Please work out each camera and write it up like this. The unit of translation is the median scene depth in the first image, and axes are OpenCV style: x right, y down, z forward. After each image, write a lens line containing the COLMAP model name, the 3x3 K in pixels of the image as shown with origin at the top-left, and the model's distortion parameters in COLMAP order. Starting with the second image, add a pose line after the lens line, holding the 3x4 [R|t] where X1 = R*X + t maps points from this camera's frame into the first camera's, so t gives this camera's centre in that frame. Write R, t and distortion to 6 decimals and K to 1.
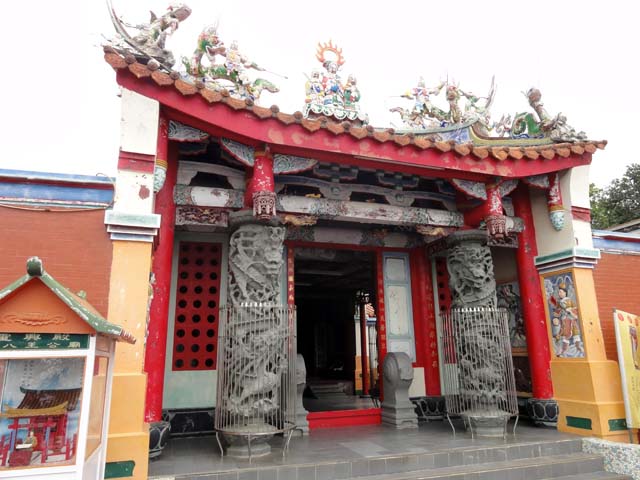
lens RADIAL K [[453.1, 0, 318.4], [0, 453.1, 237.9], [0, 0, 1]] dist [-0.012988, -0.000337]
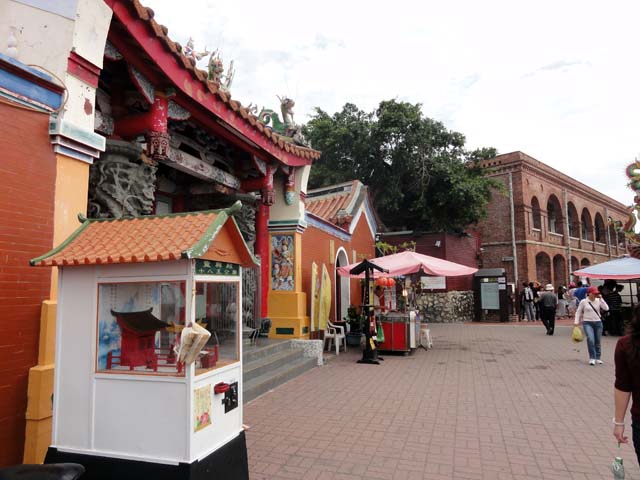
lens RADIAL K [[453.1, 0, 320.1], [0, 453.1, 242.4], [0, 0, 1]] dist [-0.012988, -0.000337]
pose [[0.588509, 0.092845, 0.803142, -0.651663], [-0.207768, 0.977390, 0.039256, 0.025937], [-0.781338, -0.189970, 0.594493, 0.036642]]
